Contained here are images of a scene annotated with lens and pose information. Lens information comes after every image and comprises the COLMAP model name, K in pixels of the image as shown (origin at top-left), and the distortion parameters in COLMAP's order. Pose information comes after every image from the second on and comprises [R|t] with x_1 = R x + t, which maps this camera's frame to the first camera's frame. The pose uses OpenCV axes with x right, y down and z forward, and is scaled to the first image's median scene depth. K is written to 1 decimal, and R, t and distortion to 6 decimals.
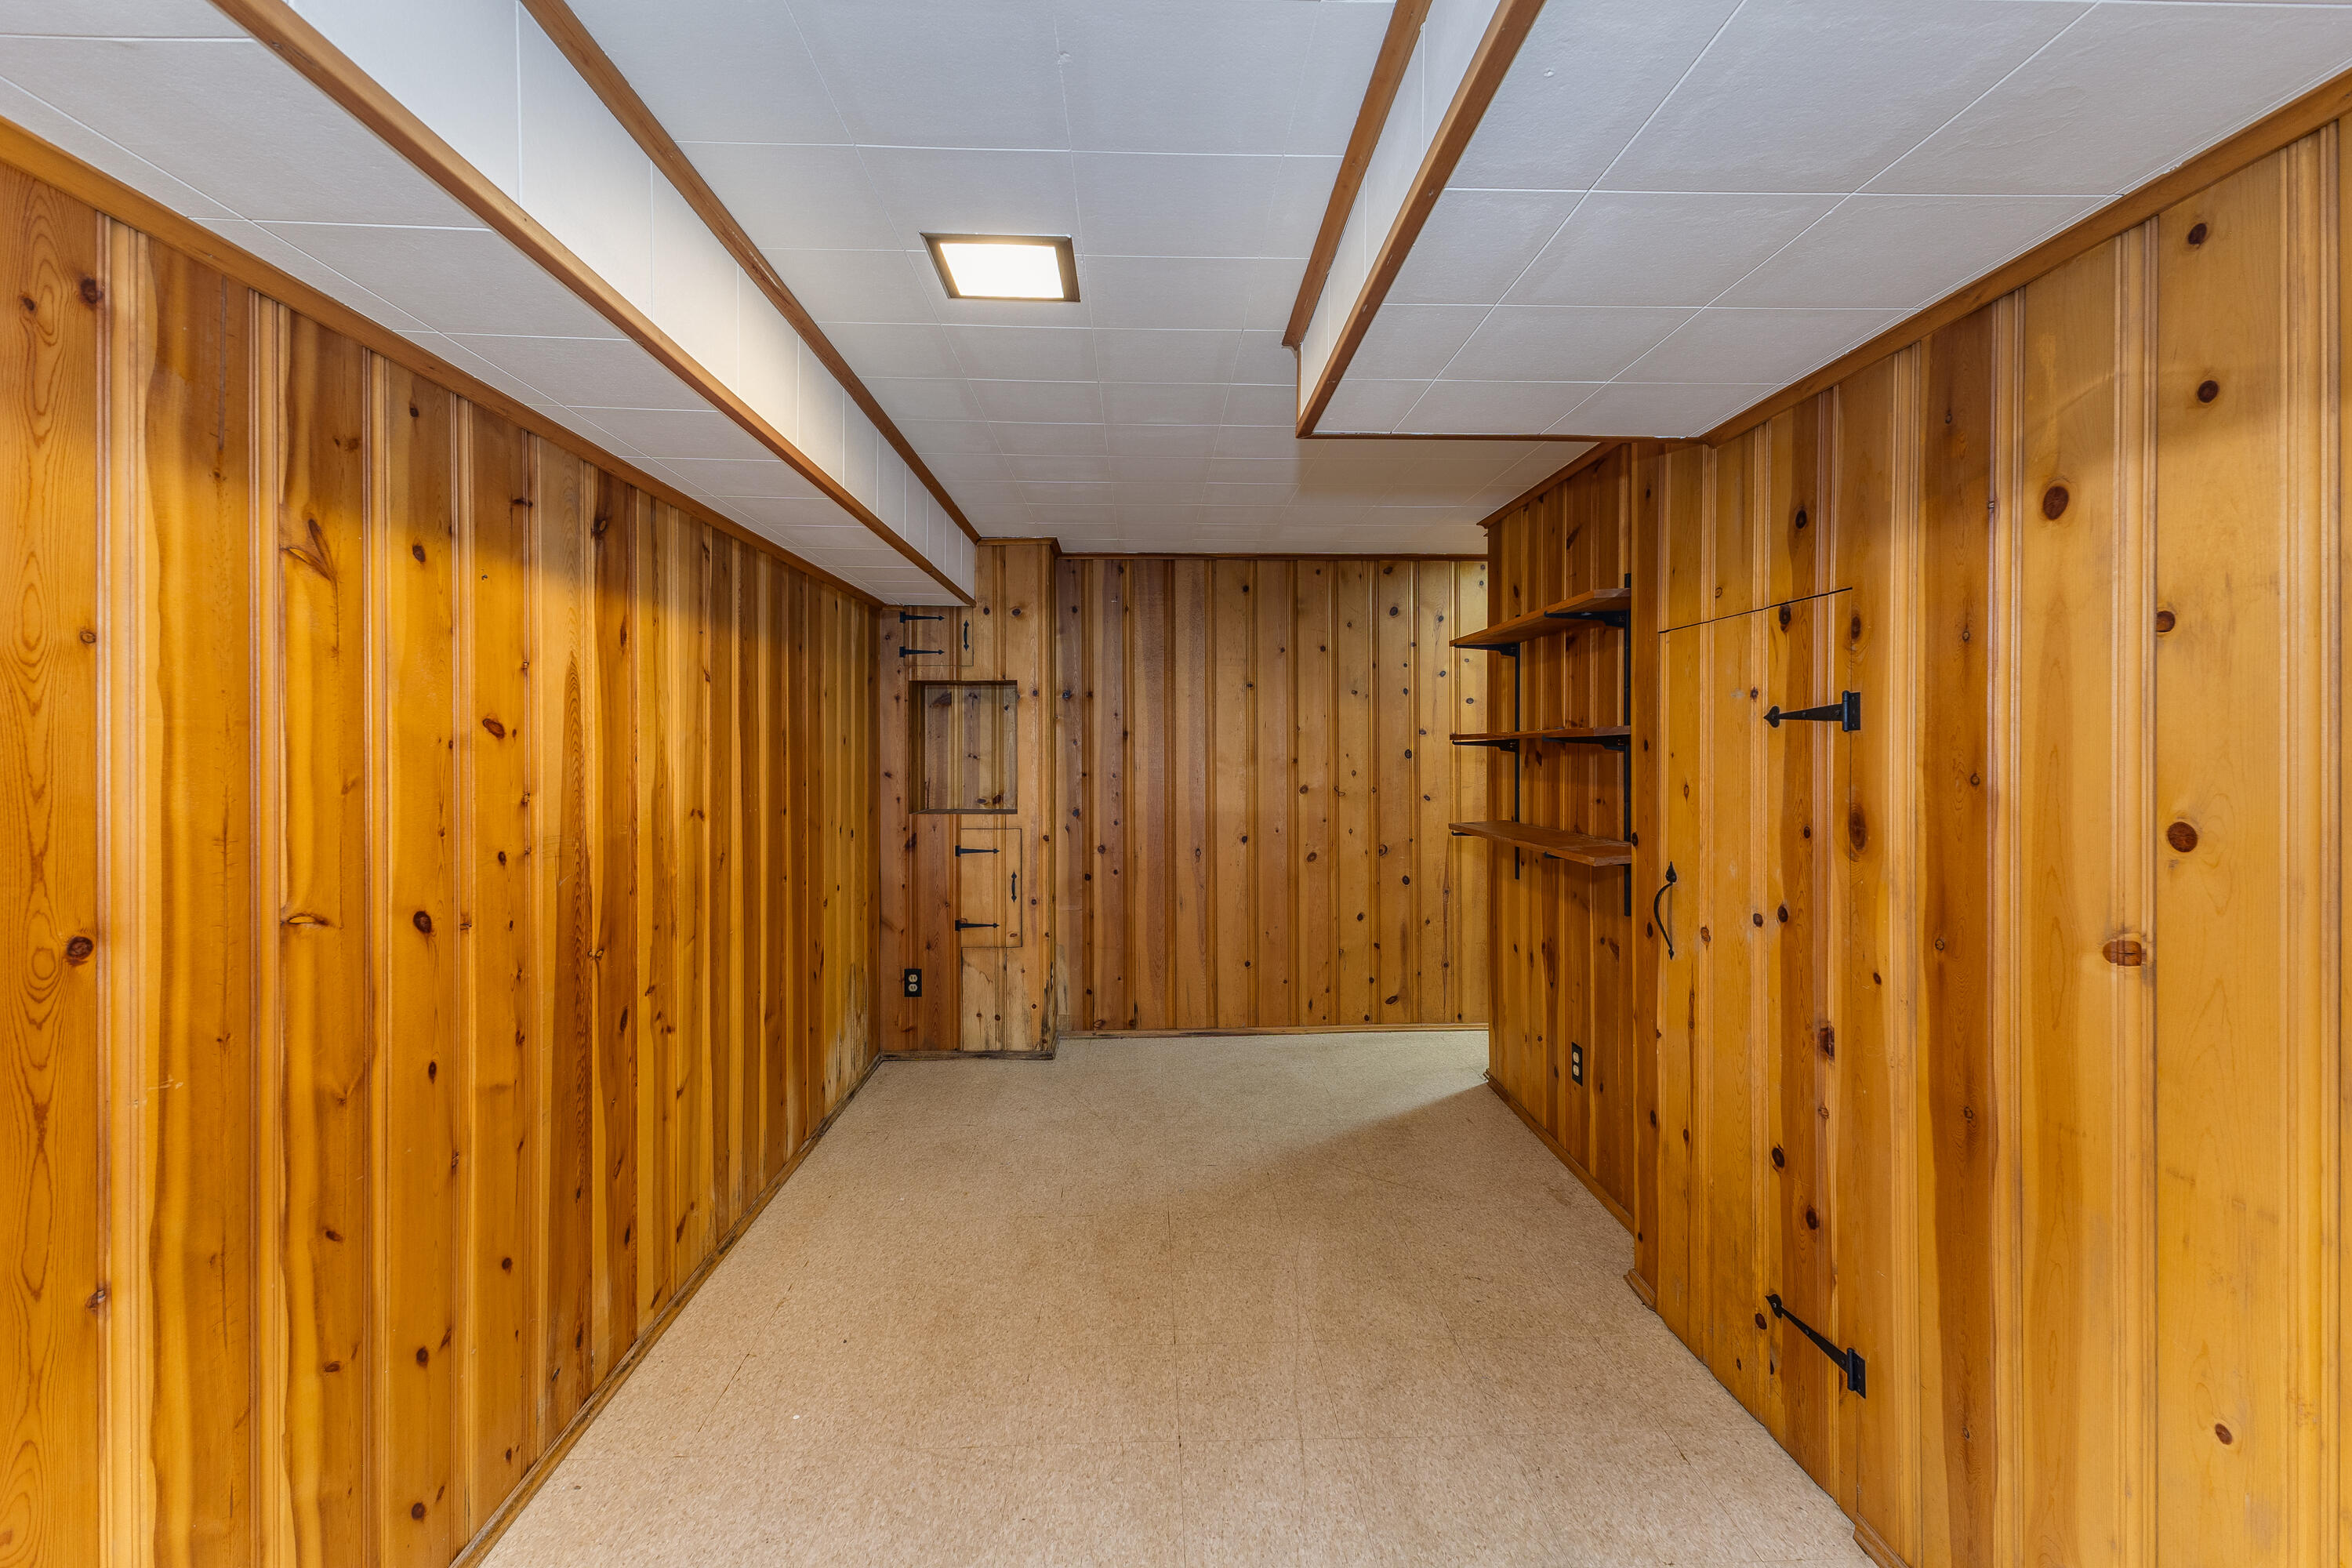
lens RADIAL K [[1033.2, 0, 1172.3], [0, 1033.2, 765.8], [0, 0, 1]] dist [0.011580, -0.002583]
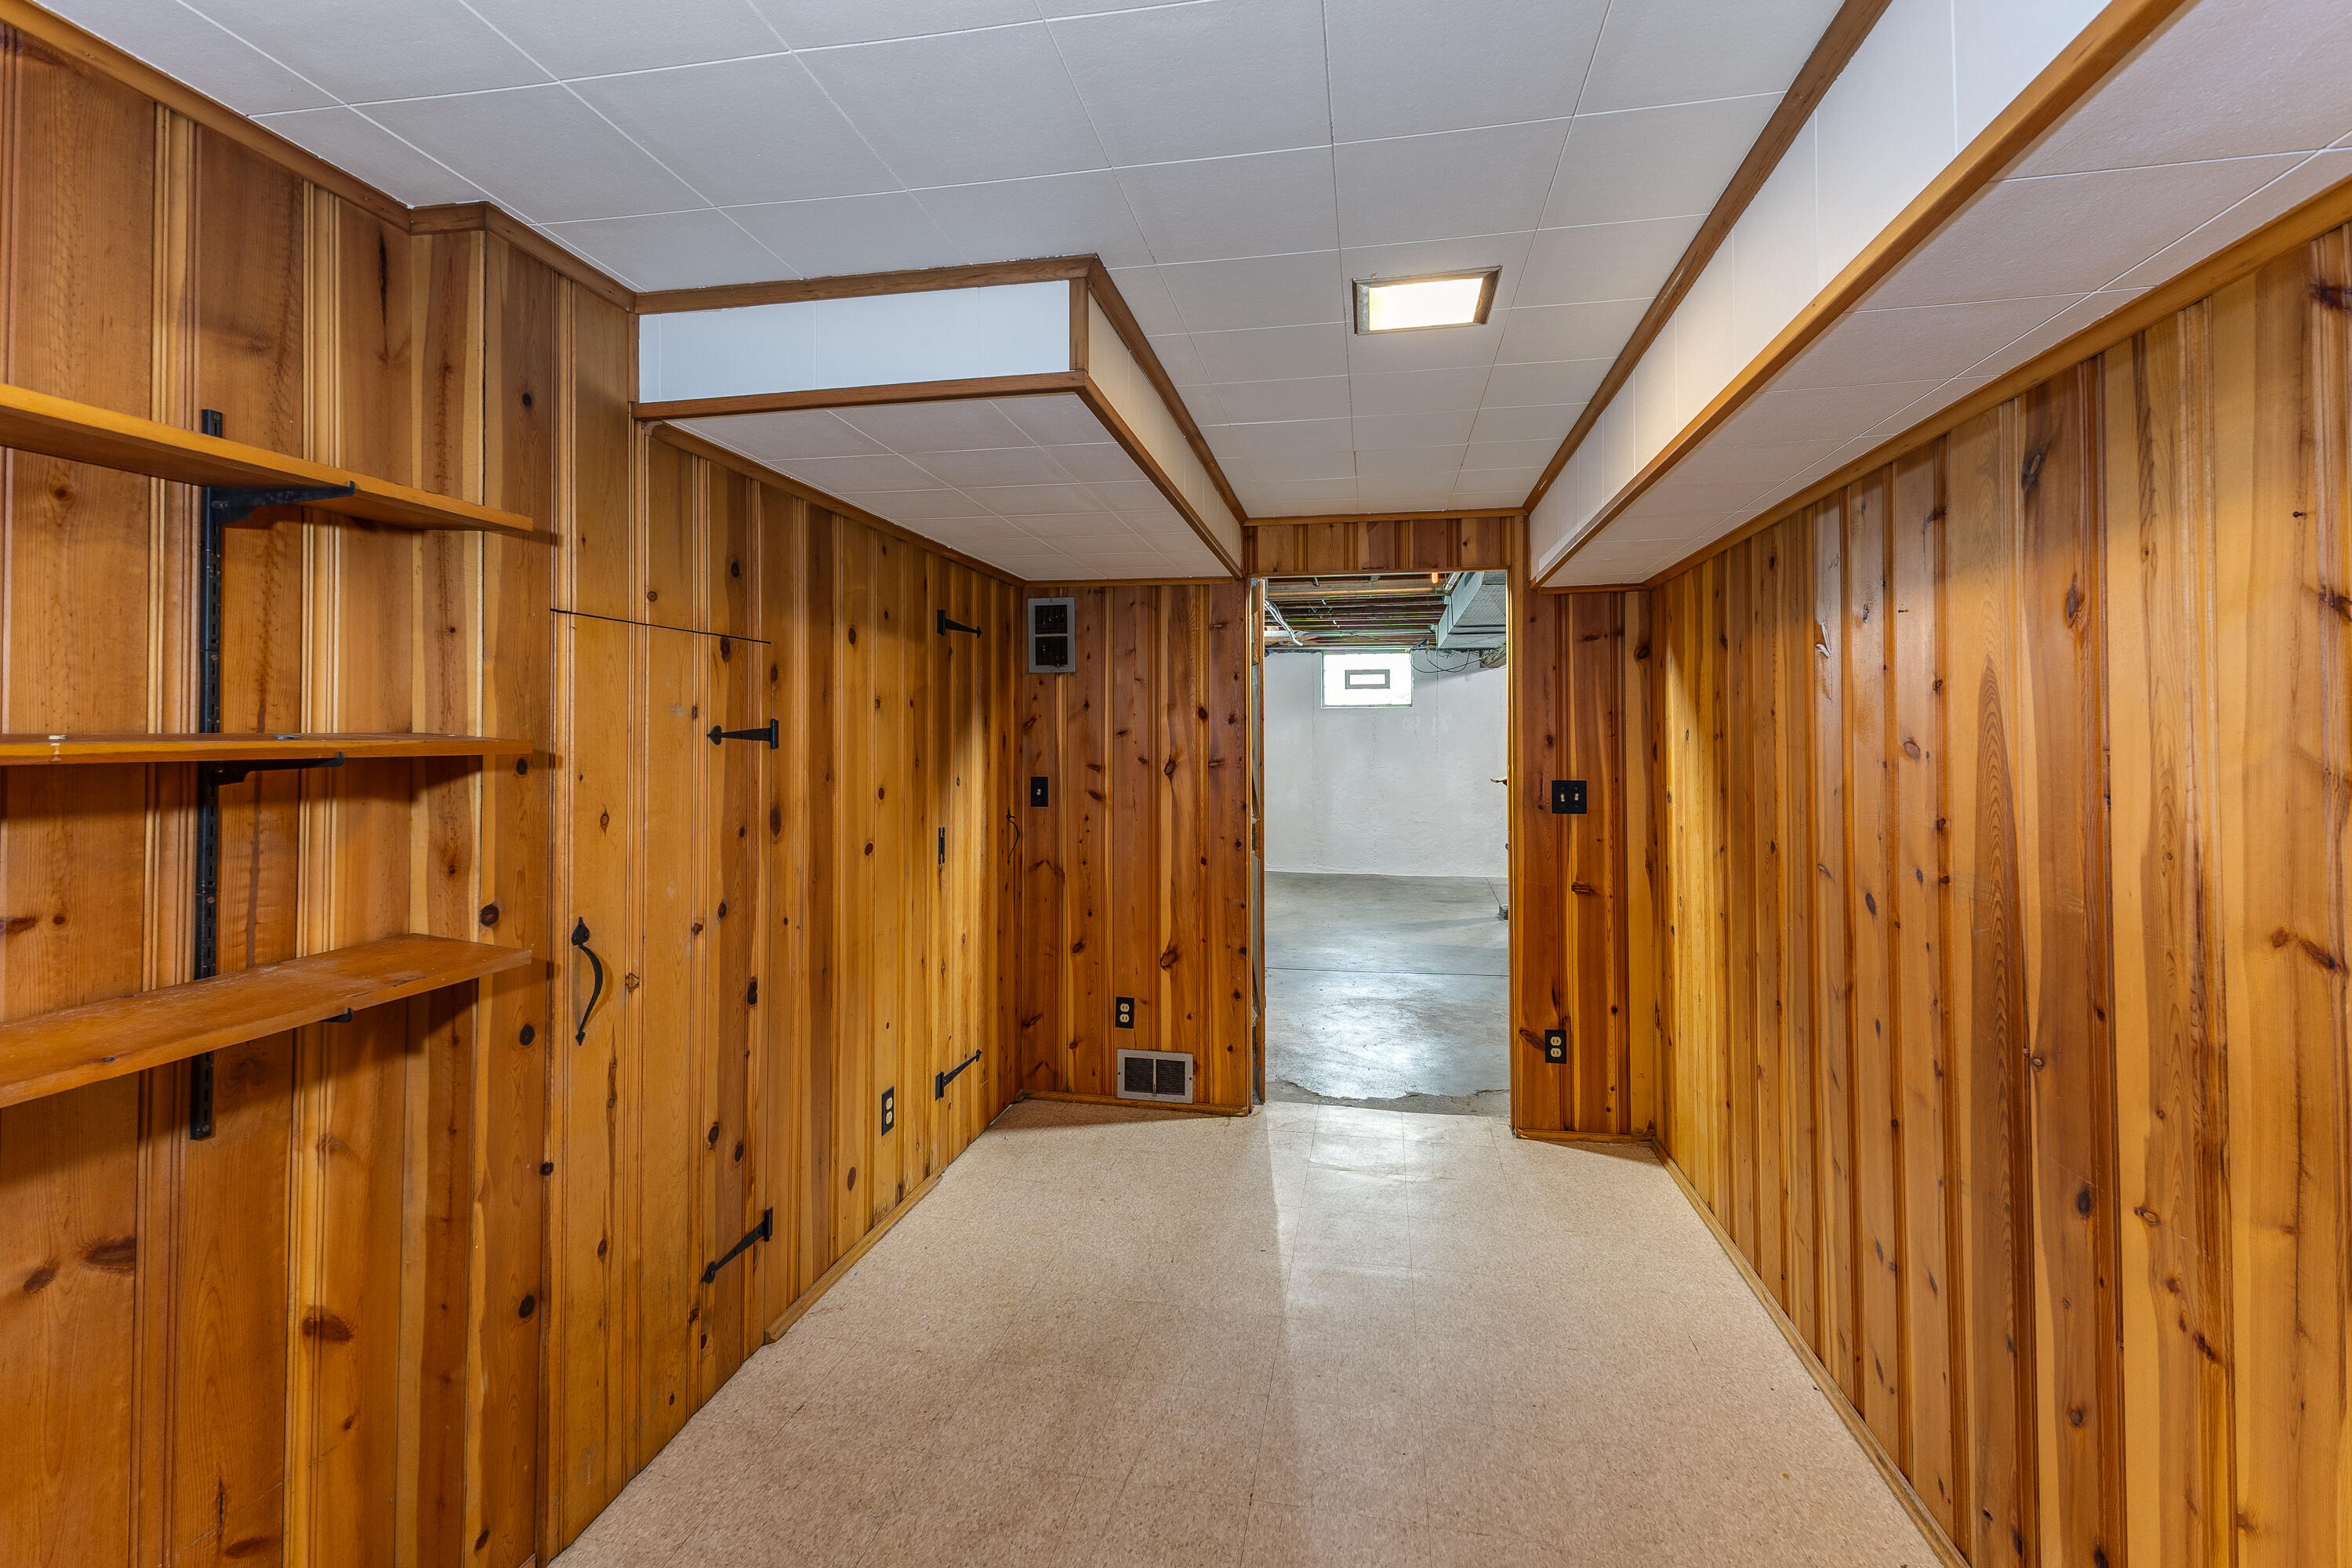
lens RADIAL K [[1033.2, 0, 1186.6], [0, 1033.2, 710.4], [0, 0, 1]] dist [0.011580, -0.002583]
pose [[-0.979316, 0.003906, 0.202300, -0.137752], [0.002387, 0.999967, -0.007751, -0.066359], [-0.202323, -0.007108, -0.979293, 2.055694]]
